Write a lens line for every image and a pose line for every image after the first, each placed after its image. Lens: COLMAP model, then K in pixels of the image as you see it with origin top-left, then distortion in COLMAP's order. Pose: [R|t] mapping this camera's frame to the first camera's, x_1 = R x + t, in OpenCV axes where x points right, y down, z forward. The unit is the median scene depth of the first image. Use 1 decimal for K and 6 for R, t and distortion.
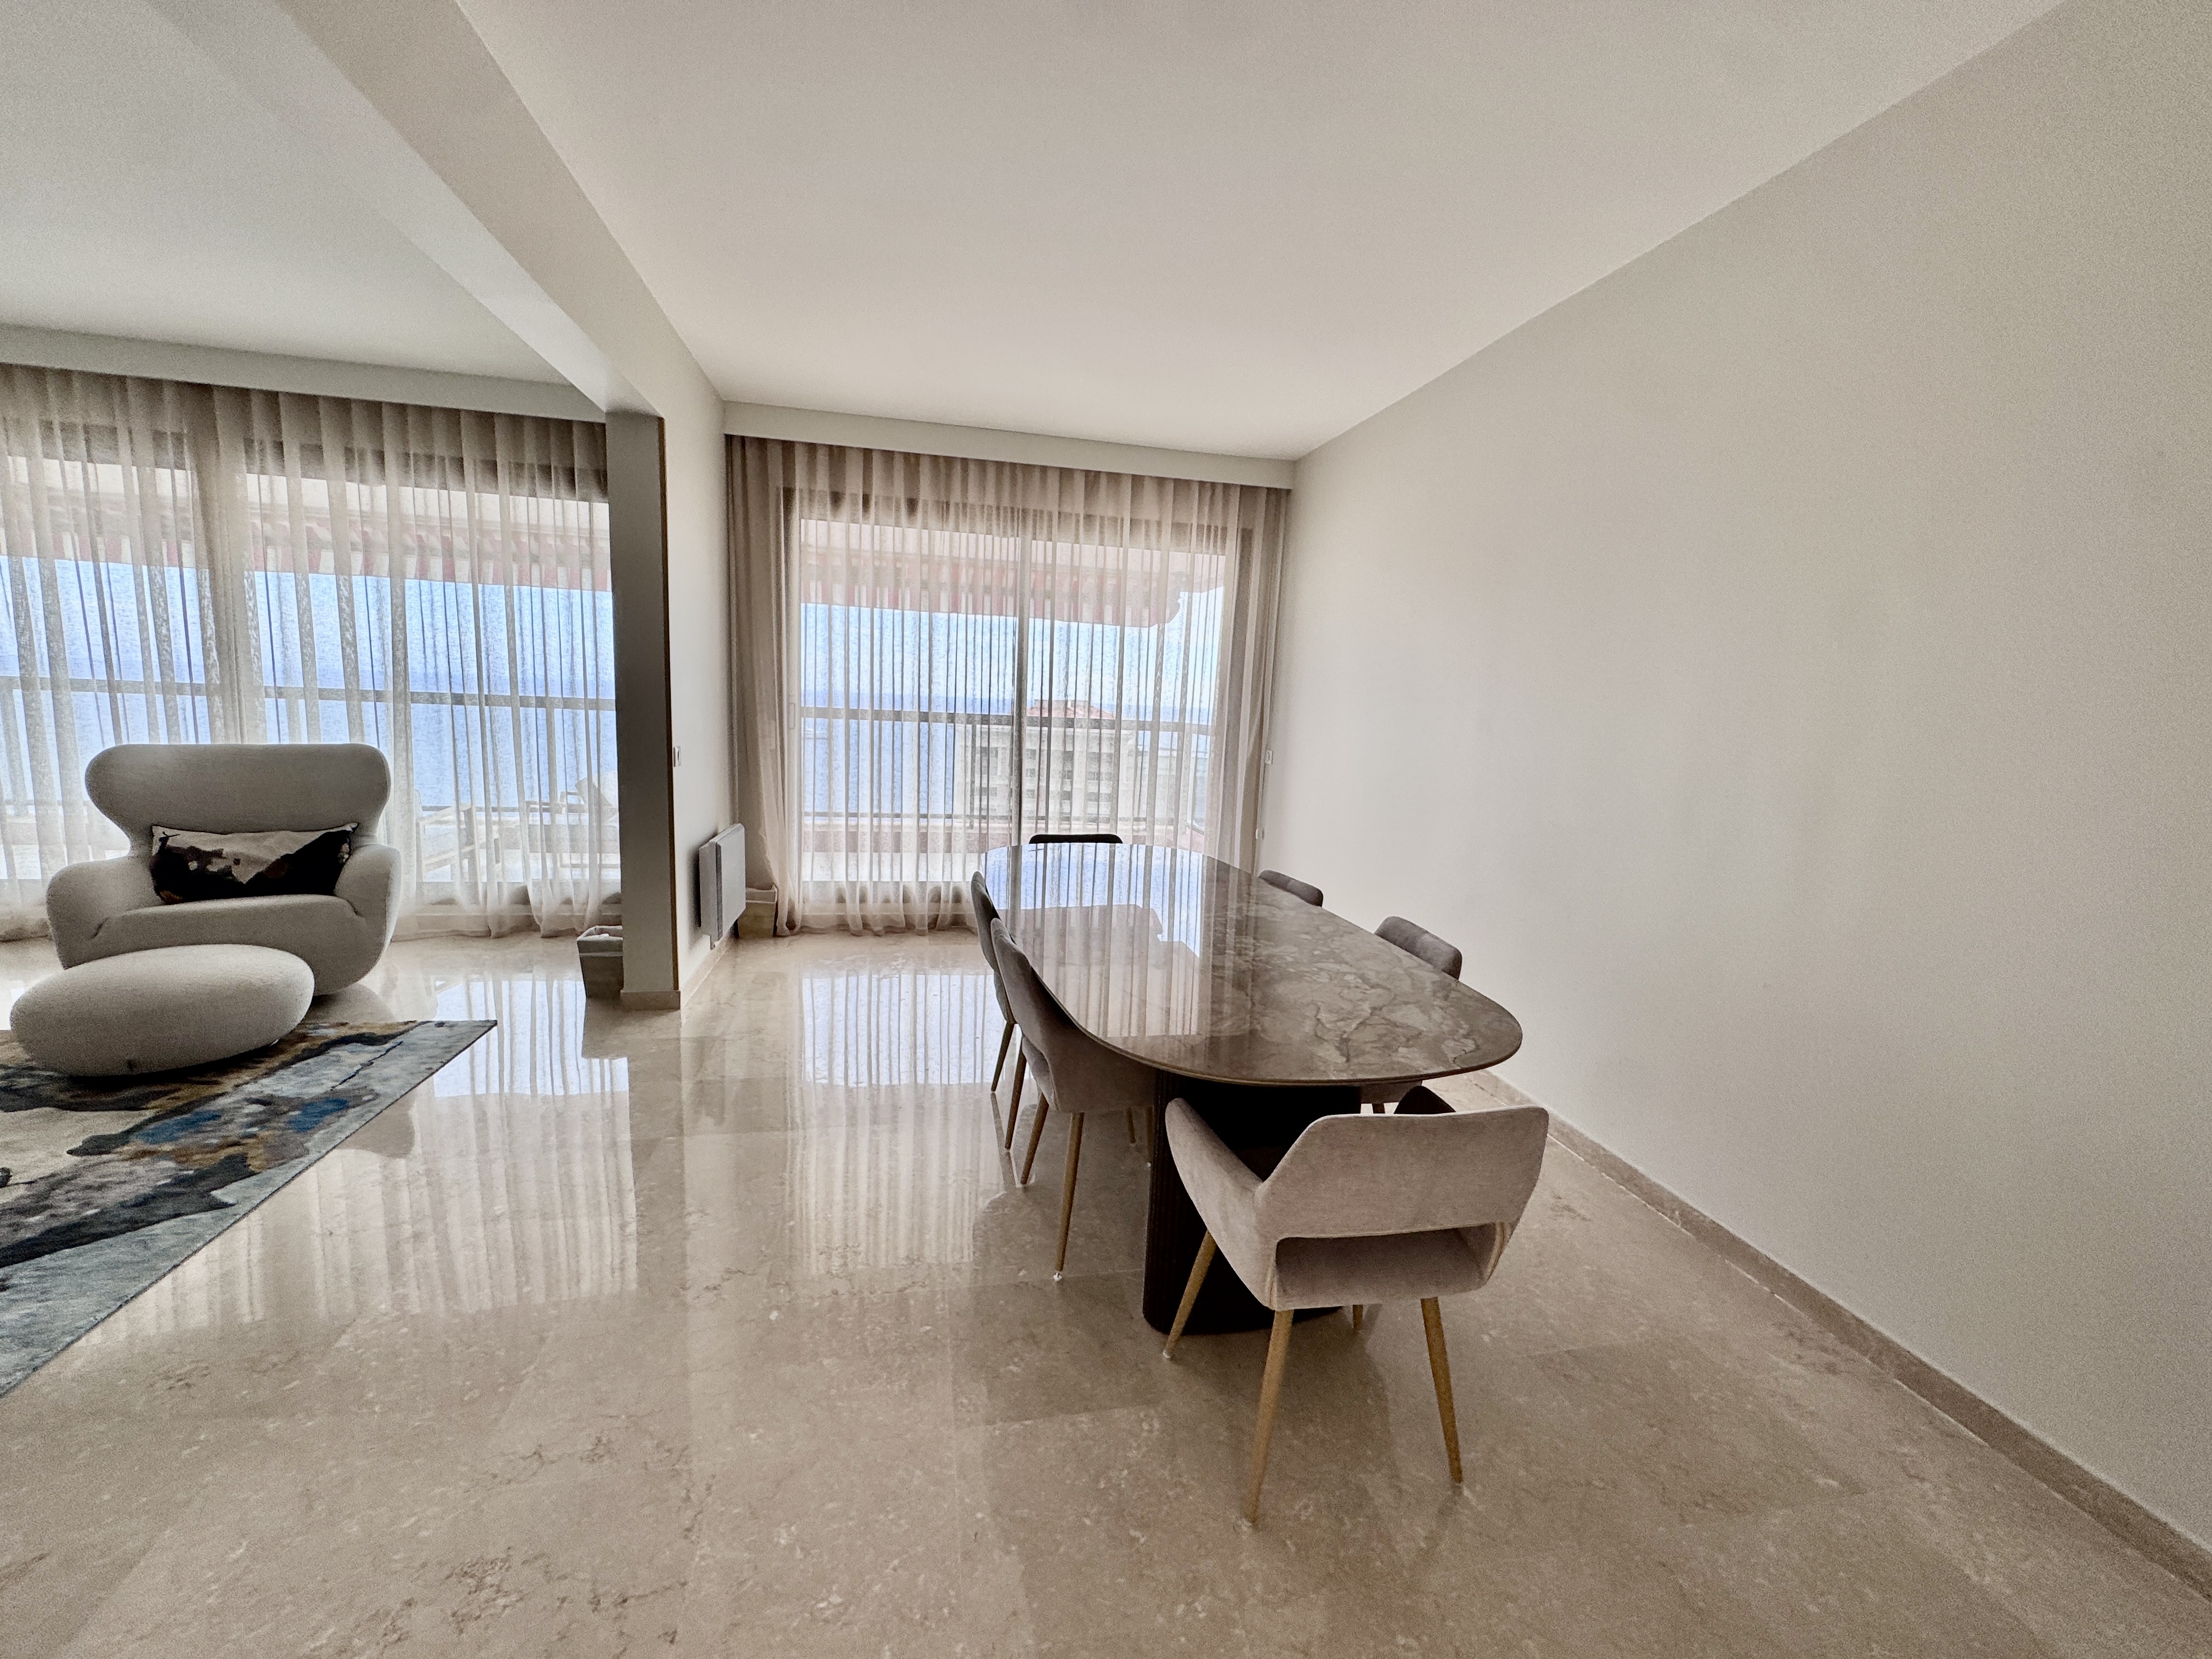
lens RADIAL K [[881.1, 0, 1096.6], [0, 881.1, 832.1], [0, 0, 1]] dist [-0.000492, -0.000083]
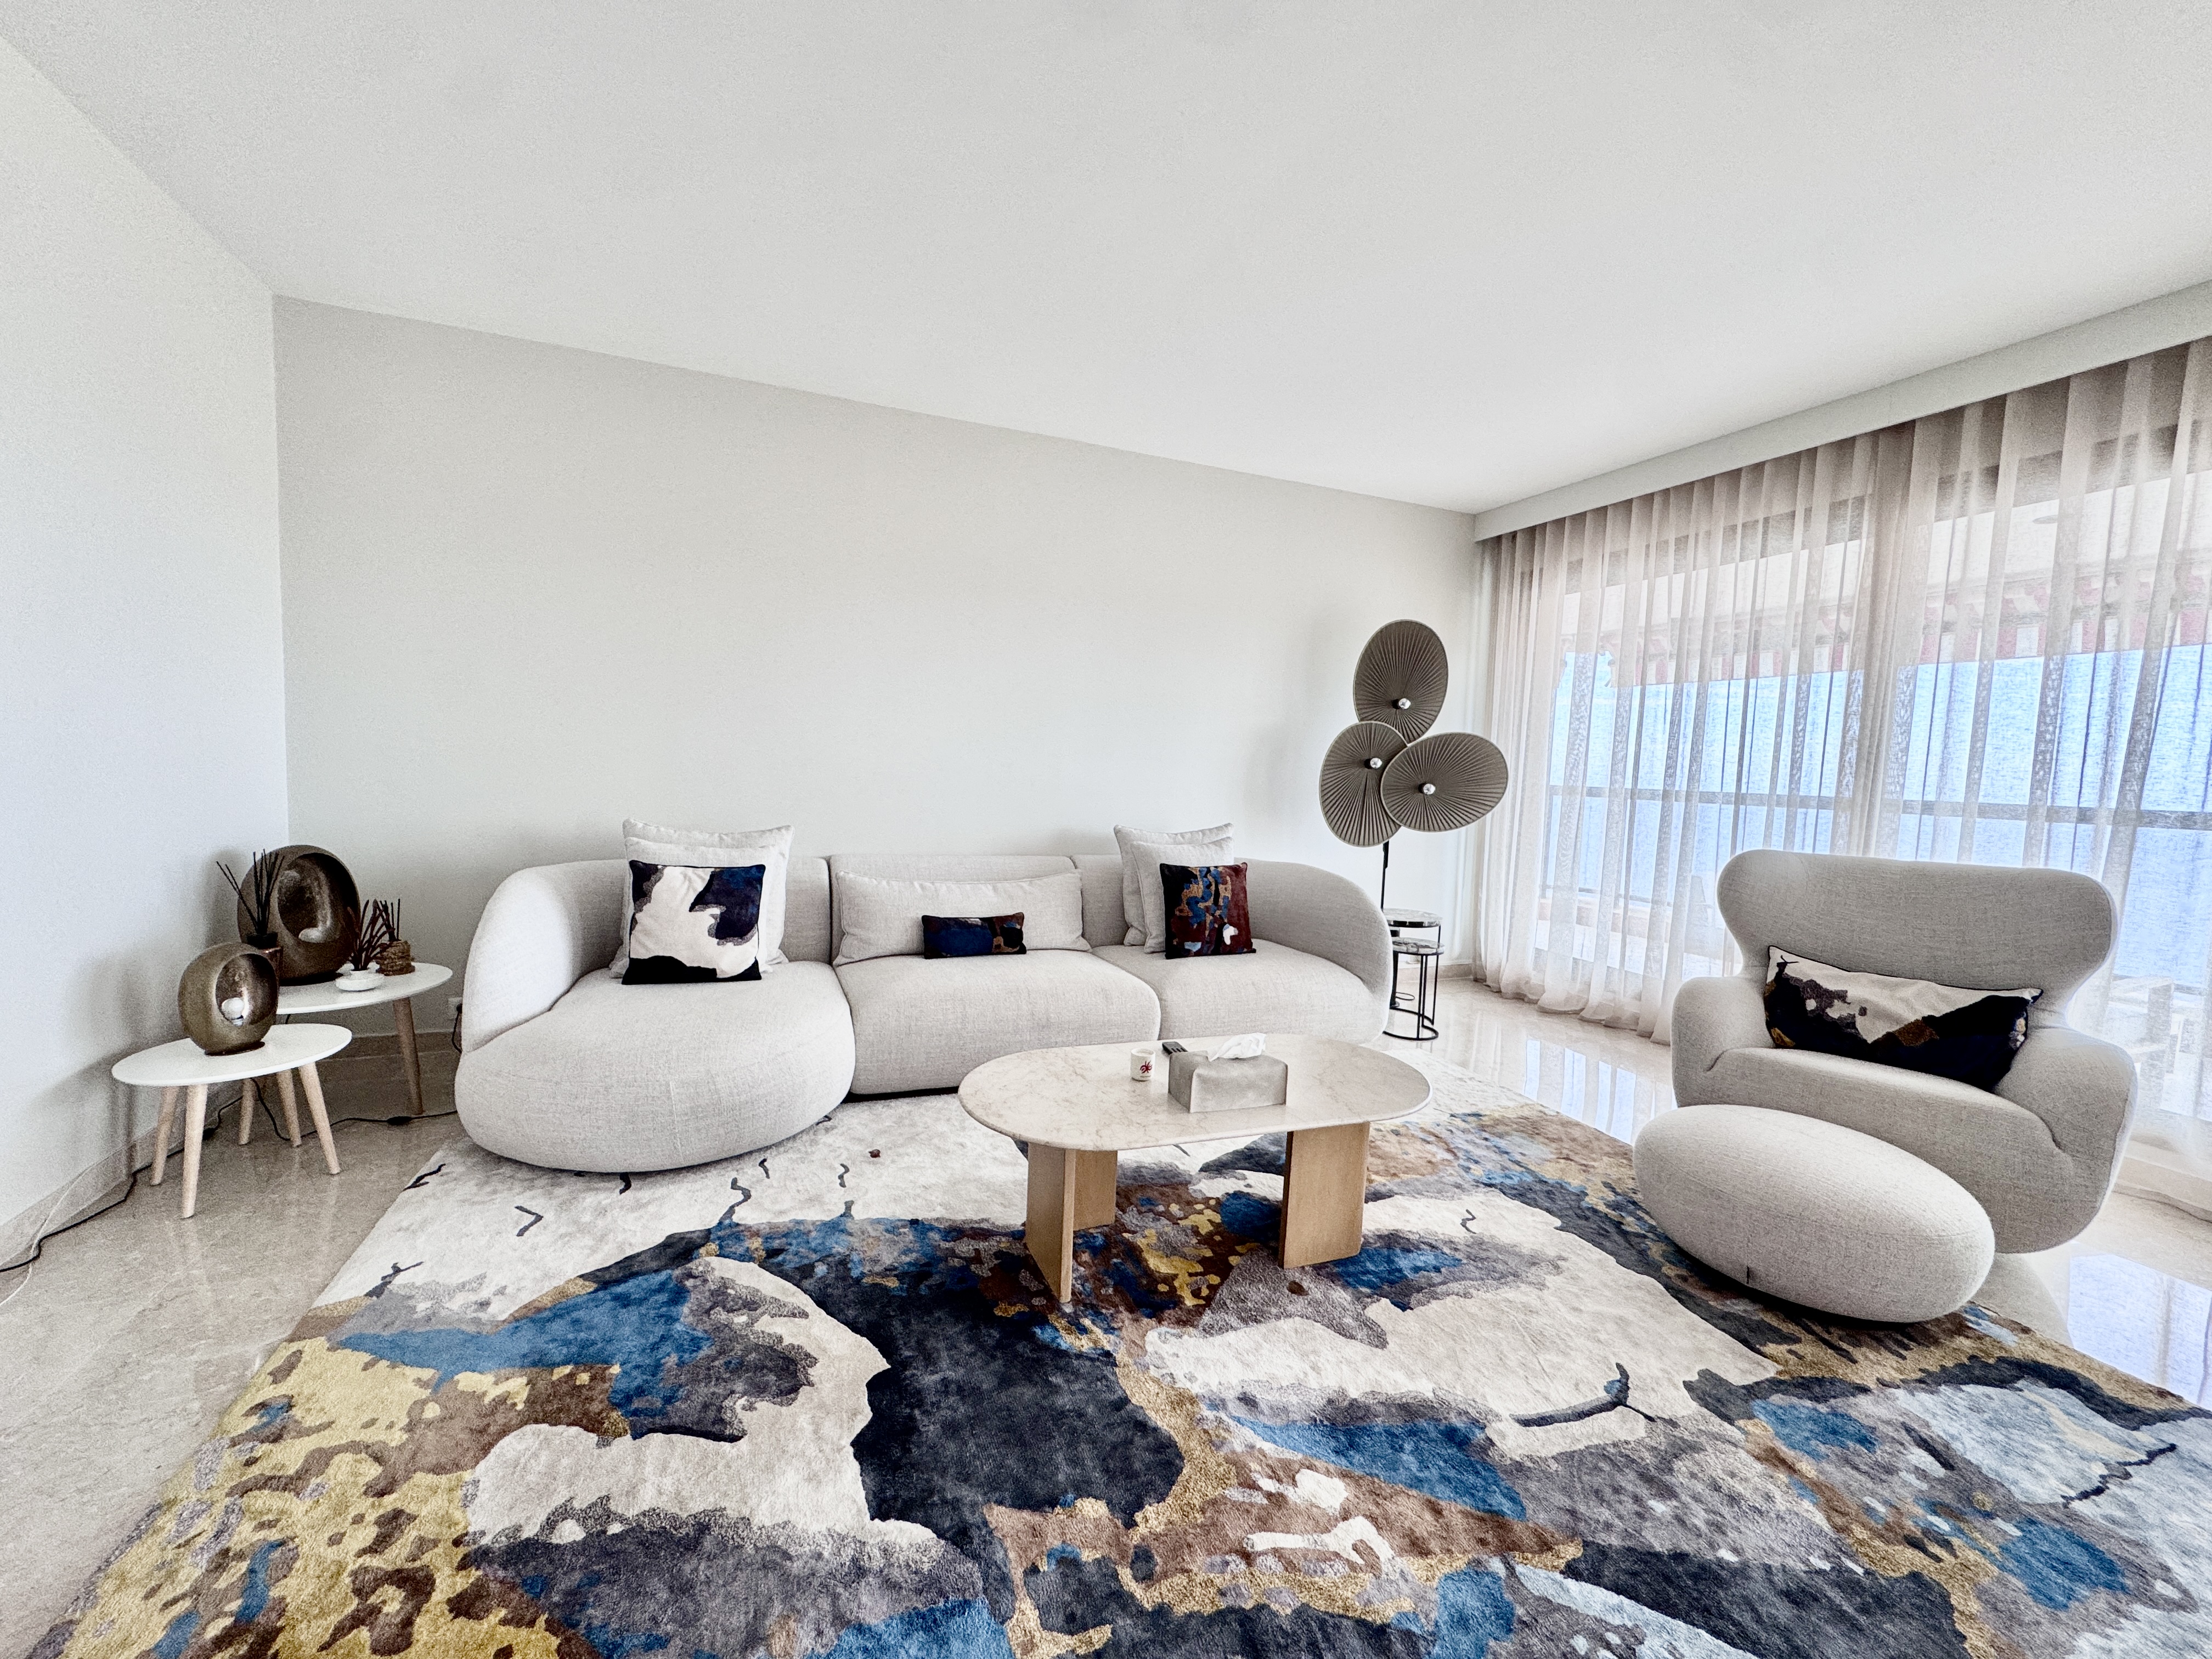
lens RADIAL K [[881.1, 0, 1096.6], [0, 881.1, 832.1], [0, 0, 1]] dist [-0.000492, -0.000083]
pose [[0.174558, 0.043234, -0.983697, -0.382041], [-0.171660, 0.985073, 0.012833, -0.015993], [0.969568, 0.166621, 0.179374, 0.214684]]
